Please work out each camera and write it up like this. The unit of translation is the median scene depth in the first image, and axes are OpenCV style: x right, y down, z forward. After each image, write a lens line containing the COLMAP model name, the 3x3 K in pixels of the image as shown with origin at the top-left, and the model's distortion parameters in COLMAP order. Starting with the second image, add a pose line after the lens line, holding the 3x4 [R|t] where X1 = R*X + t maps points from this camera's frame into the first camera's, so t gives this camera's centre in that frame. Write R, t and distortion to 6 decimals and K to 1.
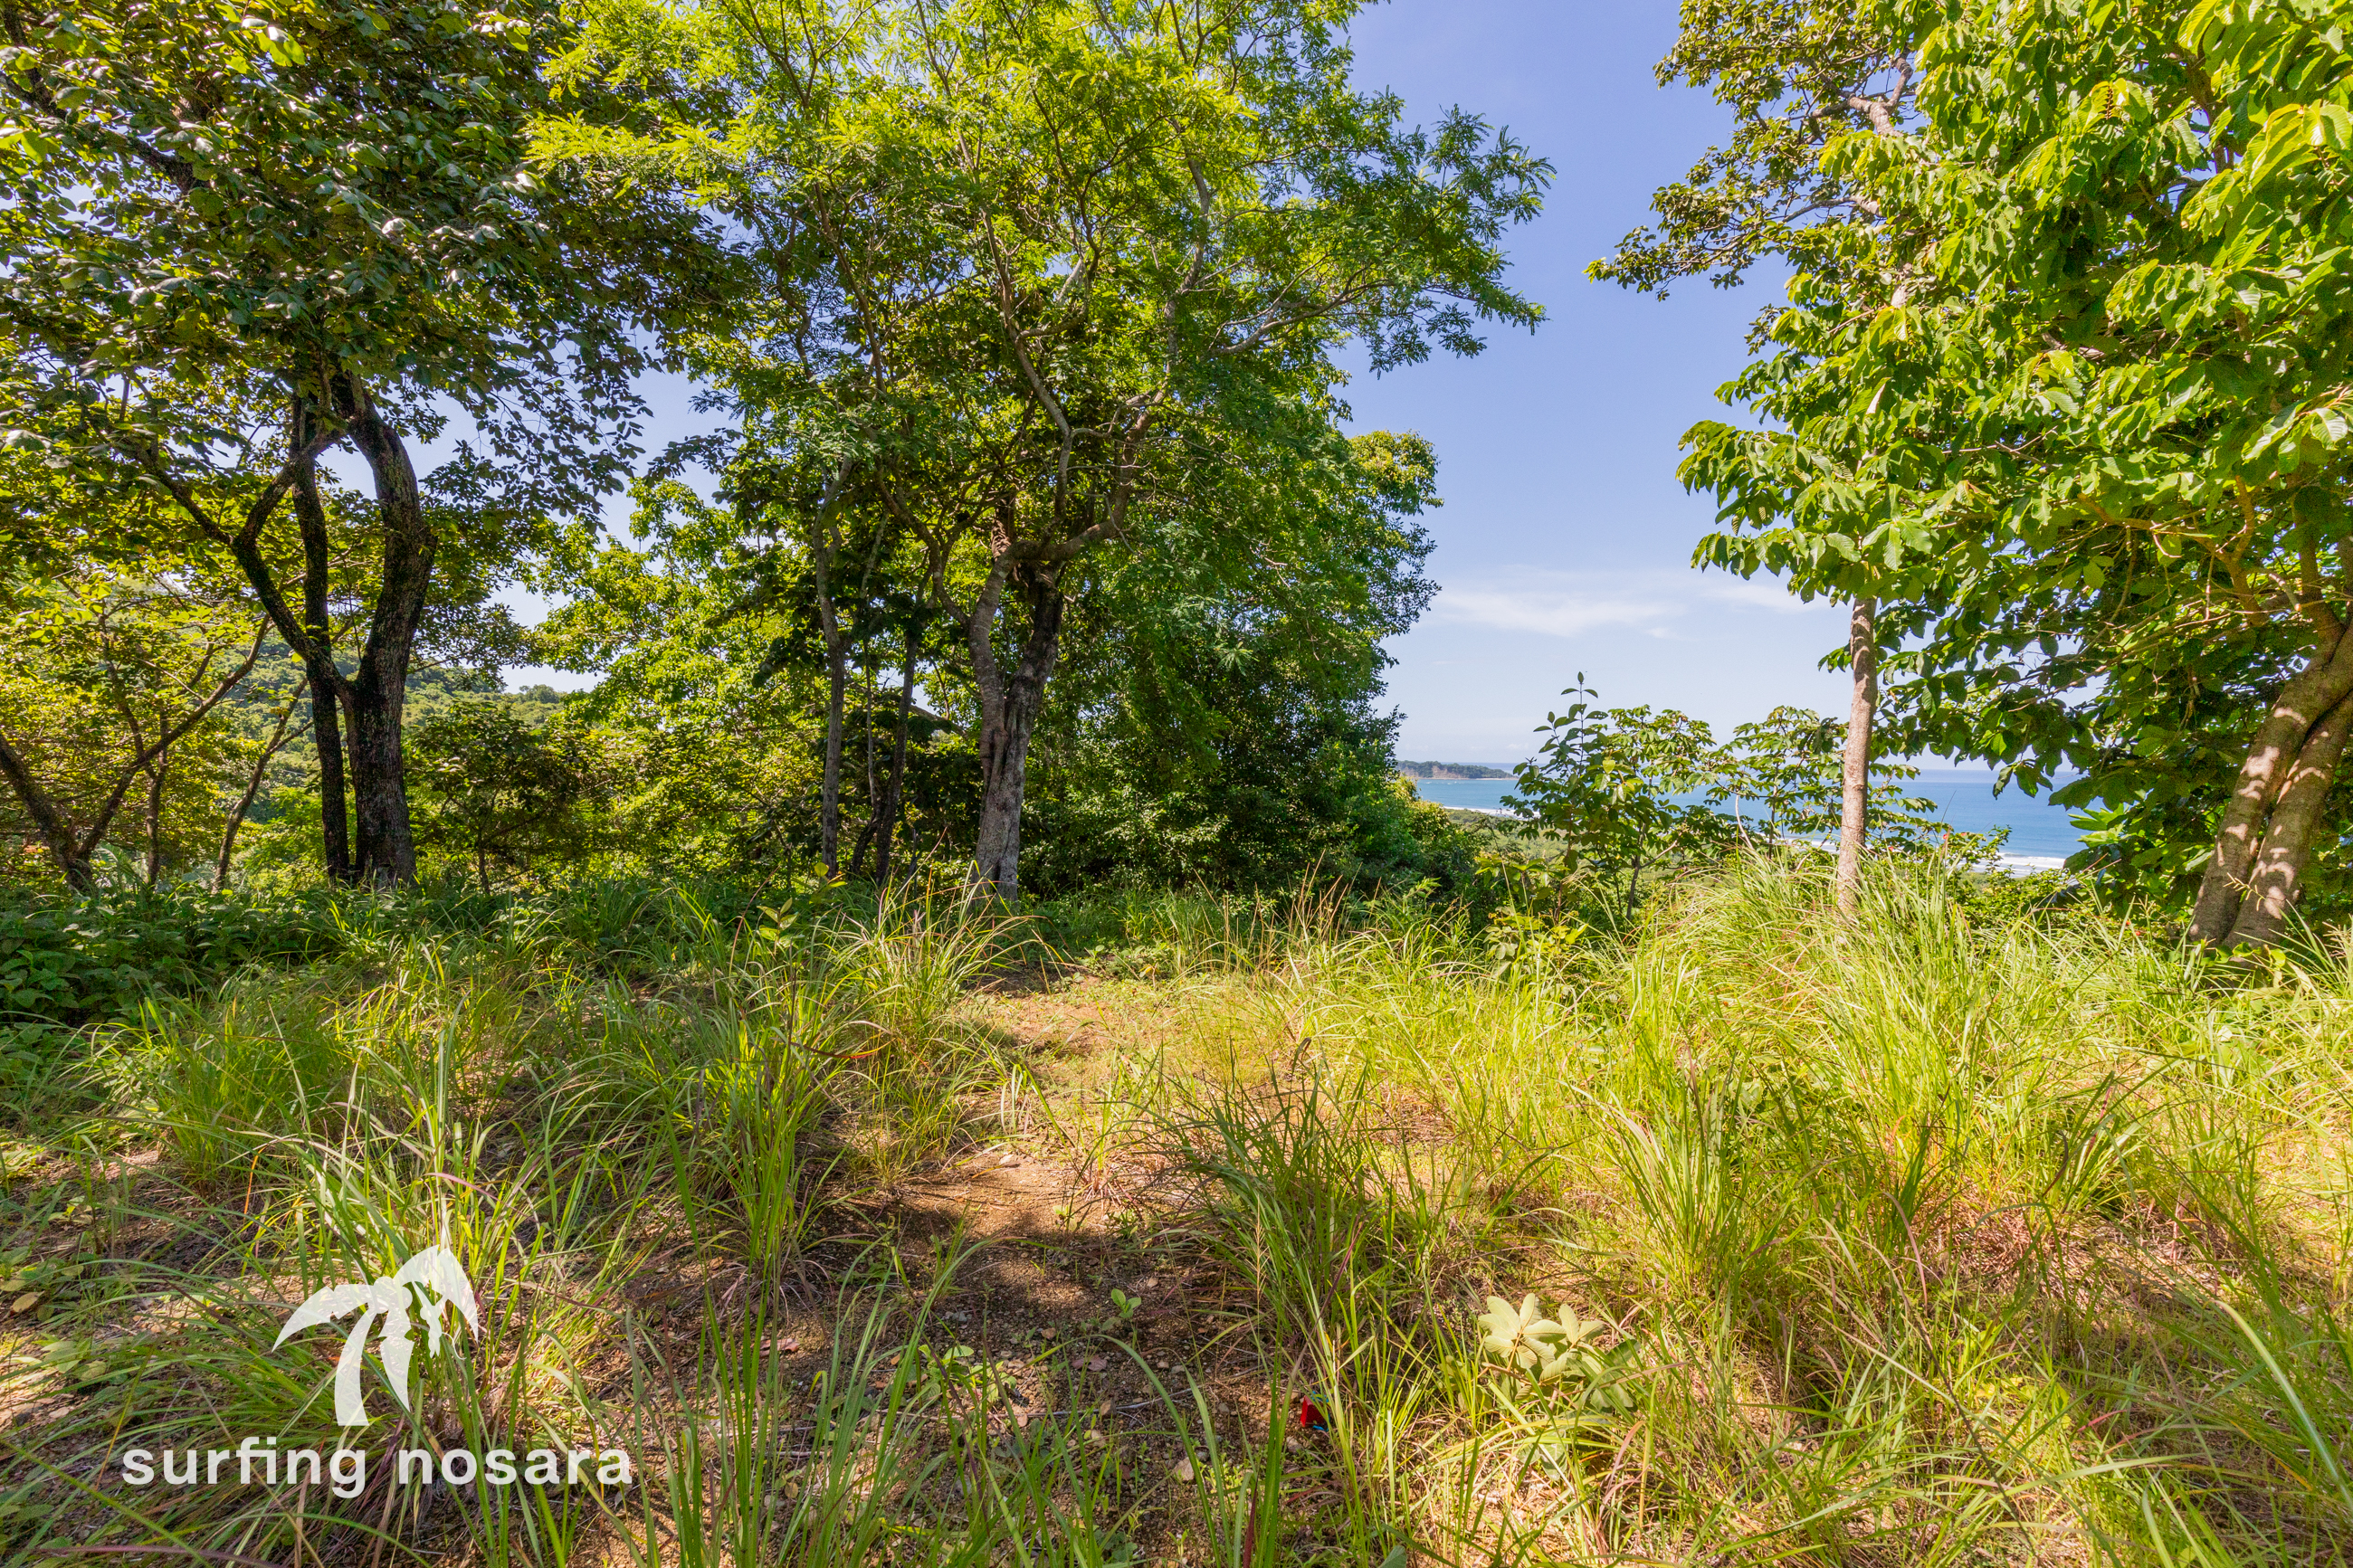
lens RADIAL K [[1060.7, 0, 1176.1], [0, 1060.7, 790.1], [0, 0, 1]] dist [0.006881, 0.001050]
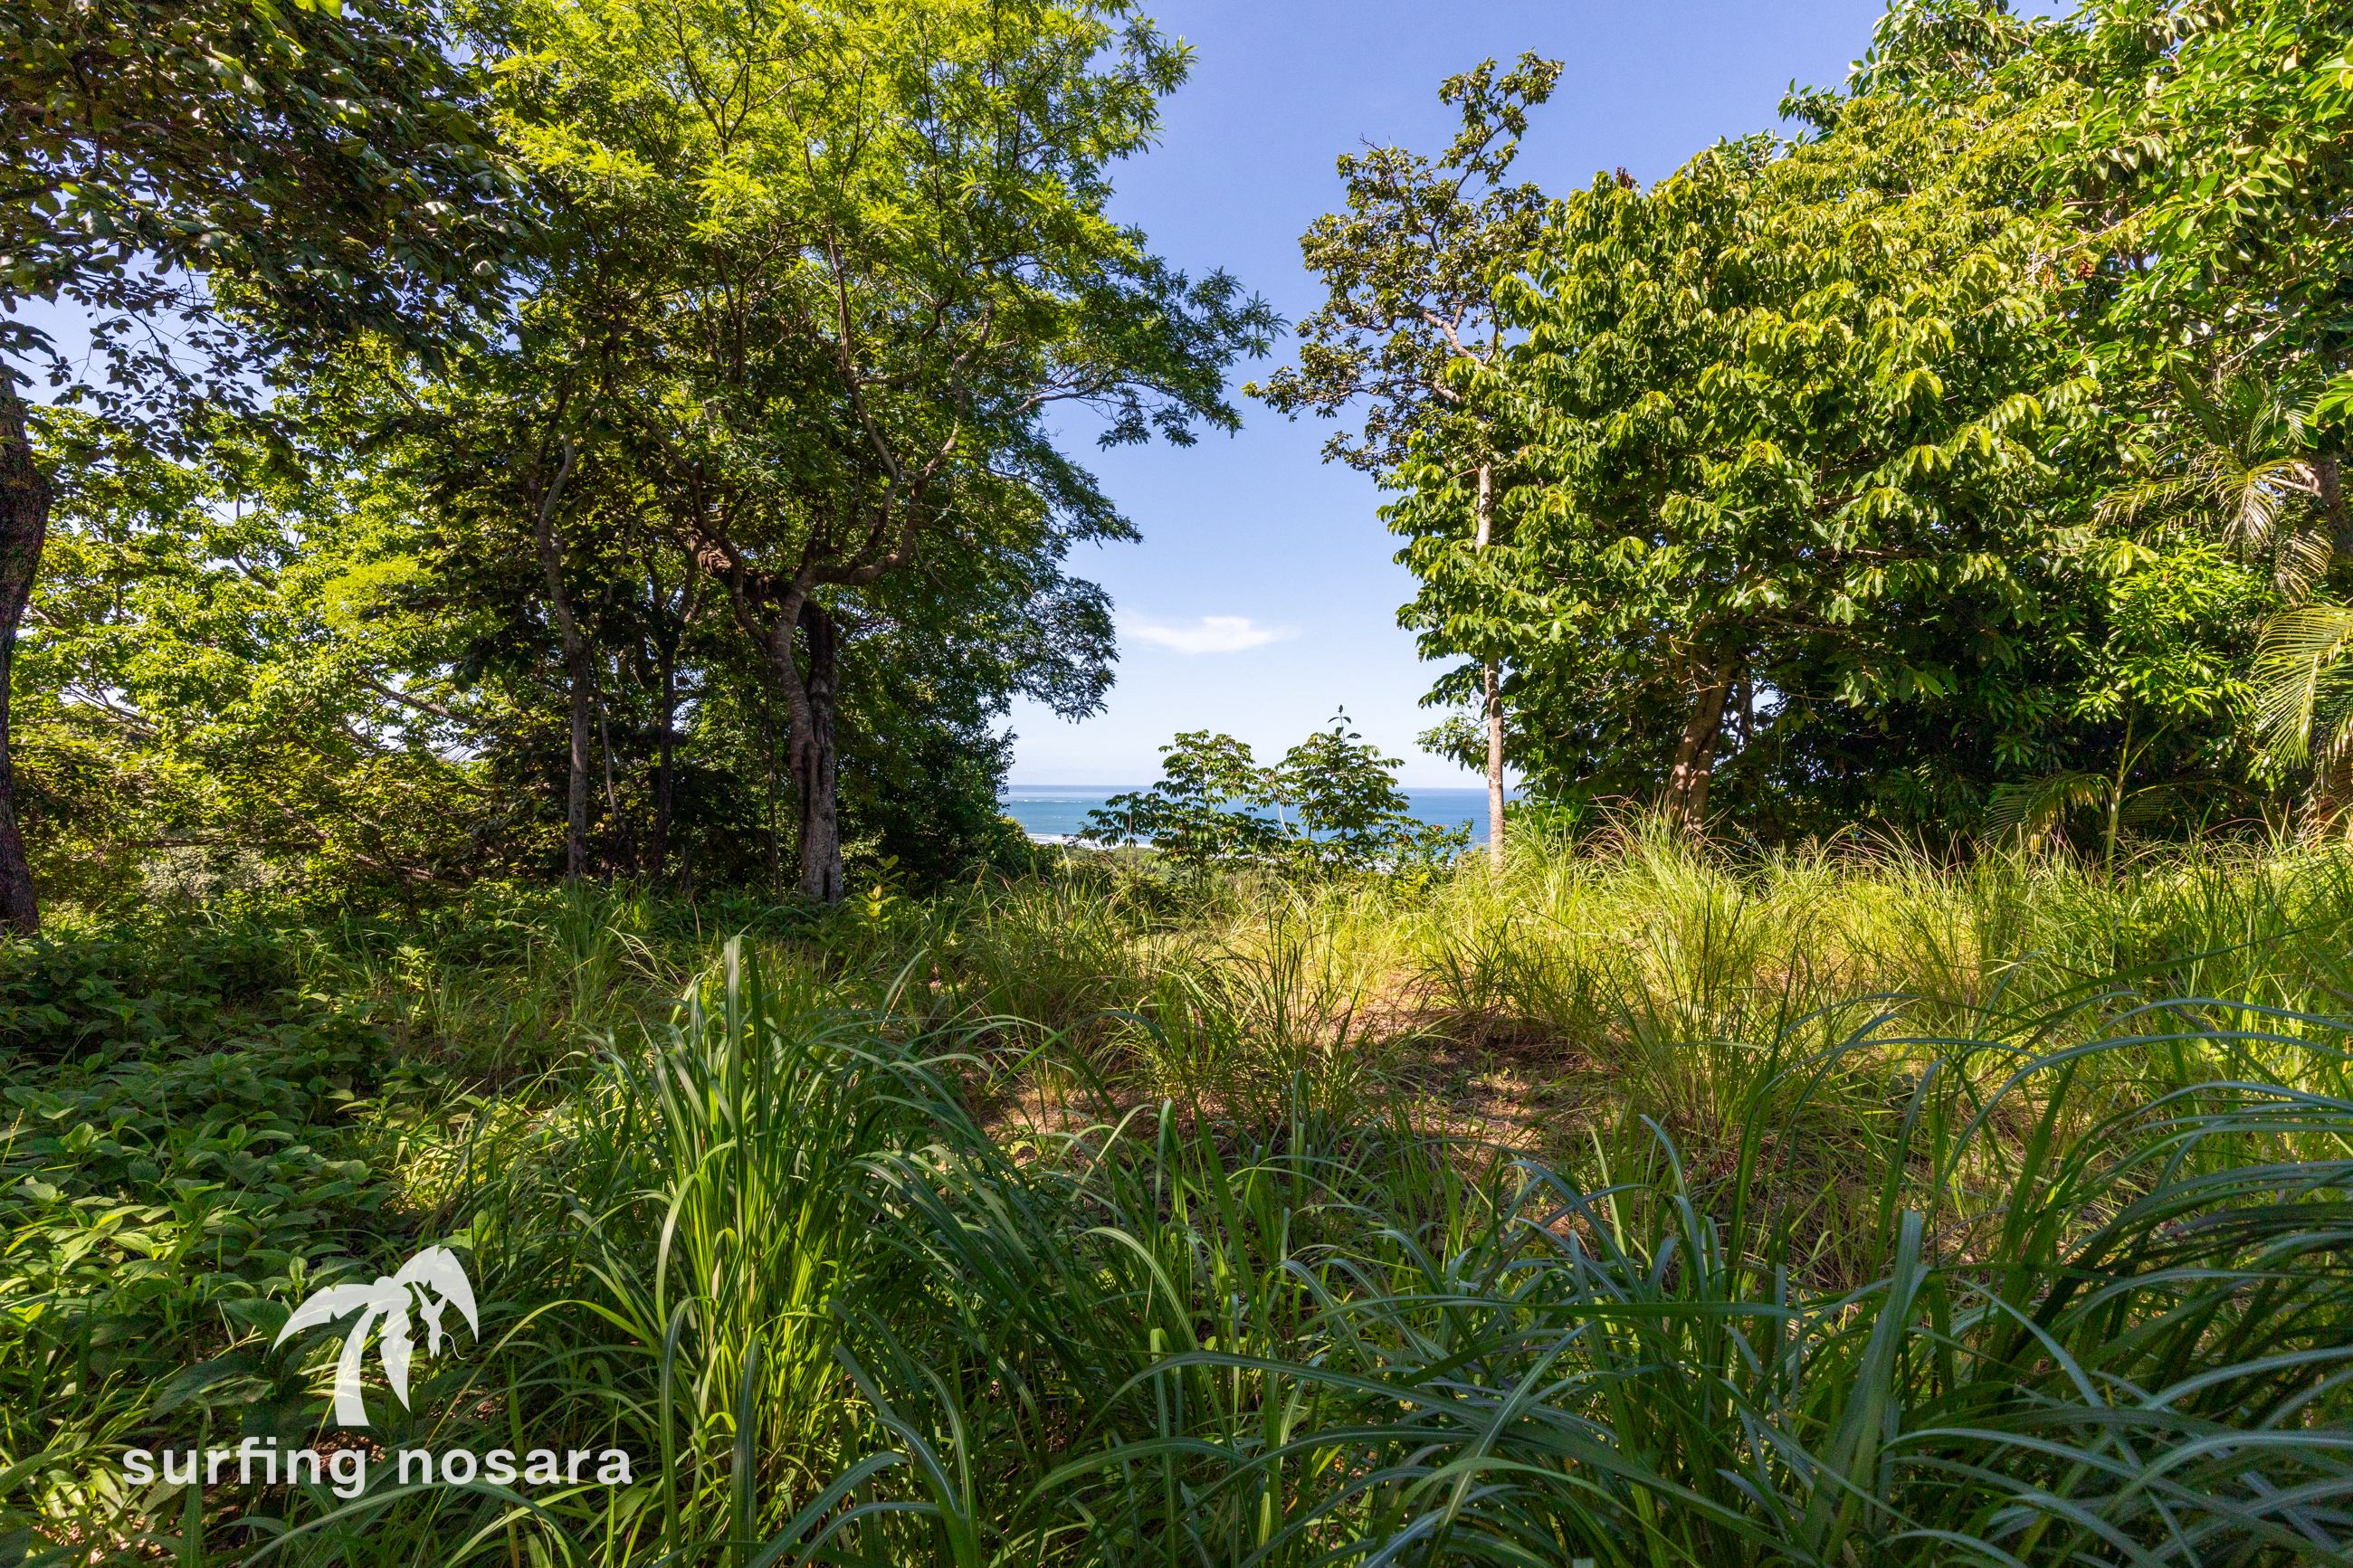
lens RADIAL K [[1080.2, 0, 1177.2], [0, 1080.2, 796.3], [0, 0, 1]] dist [0.011562, 0.000609]
pose [[0.874169, -0.013075, 0.485446, -0.352472], [0.020847, 0.999726, -0.010615, 0.014820], [-0.485174, 0.019399, 0.874202, -0.097613]]
